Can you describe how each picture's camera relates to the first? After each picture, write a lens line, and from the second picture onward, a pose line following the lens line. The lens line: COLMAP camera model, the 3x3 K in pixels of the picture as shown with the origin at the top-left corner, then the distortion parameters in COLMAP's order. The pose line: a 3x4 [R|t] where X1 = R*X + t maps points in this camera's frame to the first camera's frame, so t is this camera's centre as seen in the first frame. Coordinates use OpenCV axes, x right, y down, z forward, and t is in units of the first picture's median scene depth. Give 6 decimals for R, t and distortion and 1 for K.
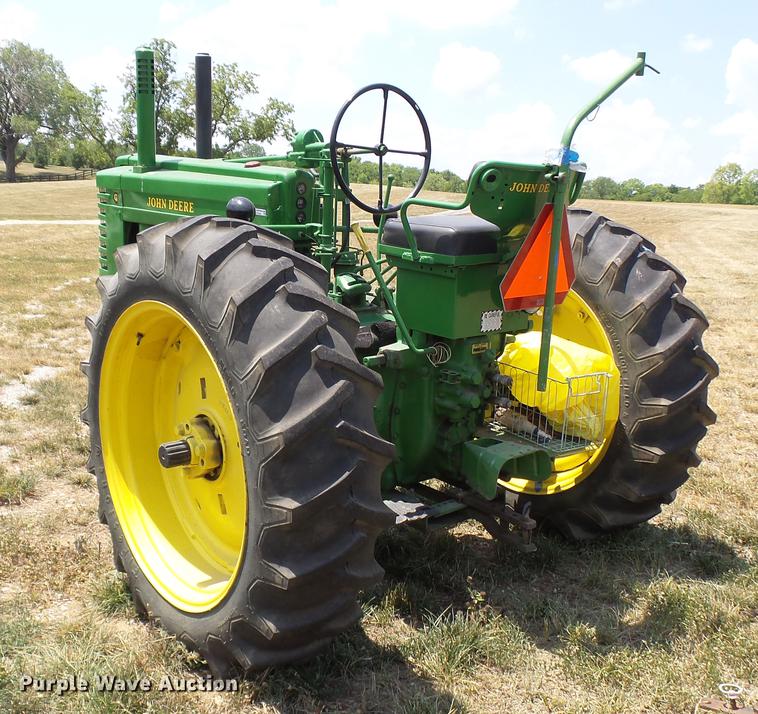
lens RADIAL K [[846.2, 0, 379.1], [0, 846.2, 342.9], [0, 0, 1]] dist [-0.008727, 0.014223]
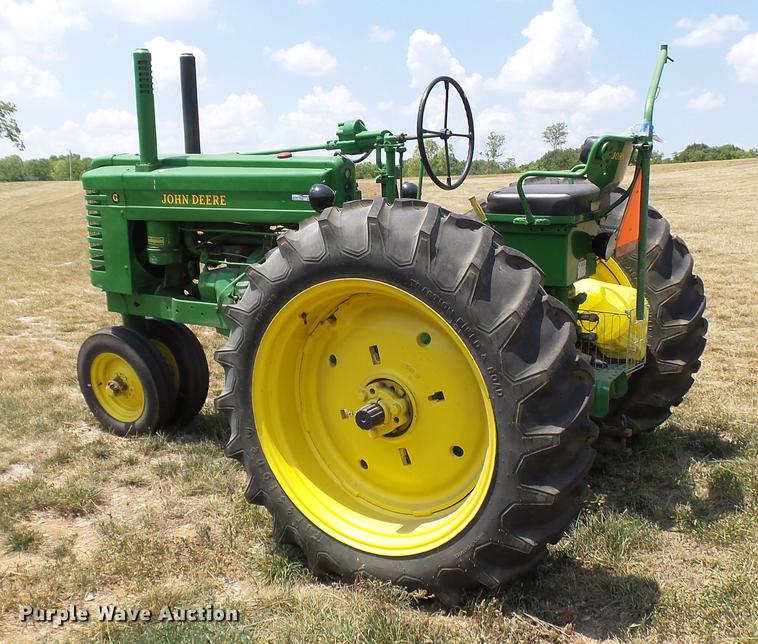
lens RADIAL K [[814.7, 0, 378.6], [0, 814.7, 302.3], [0, 0, 1]] dist [-0.000204, -0.021053]
pose [[0.946779, -0.114363, 0.300883, -0.459665], [0.121846, 0.992530, -0.006156, -0.006671], [-0.297932, 0.042490, 0.953641, -0.014035]]
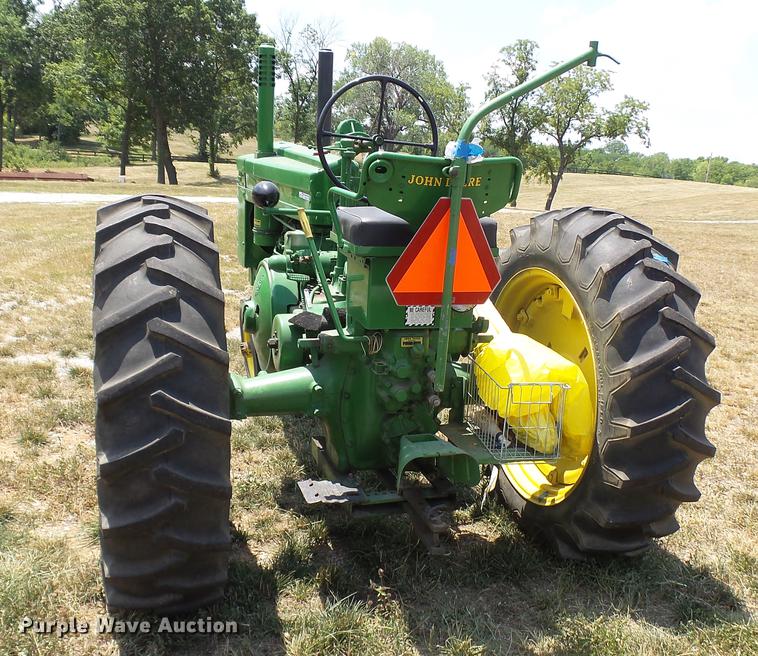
lens RADIAL K [[817.8, 0, 433.9], [0, 817.8, 327.2], [0, 0, 1]] dist [-0.005394, 0.030854]
pose [[0.942833, 0.097996, -0.318532, 0.421067], [-0.099772, 0.994952, 0.010778, -0.022526], [0.317980, 0.021619, 0.947851, 0.094453]]
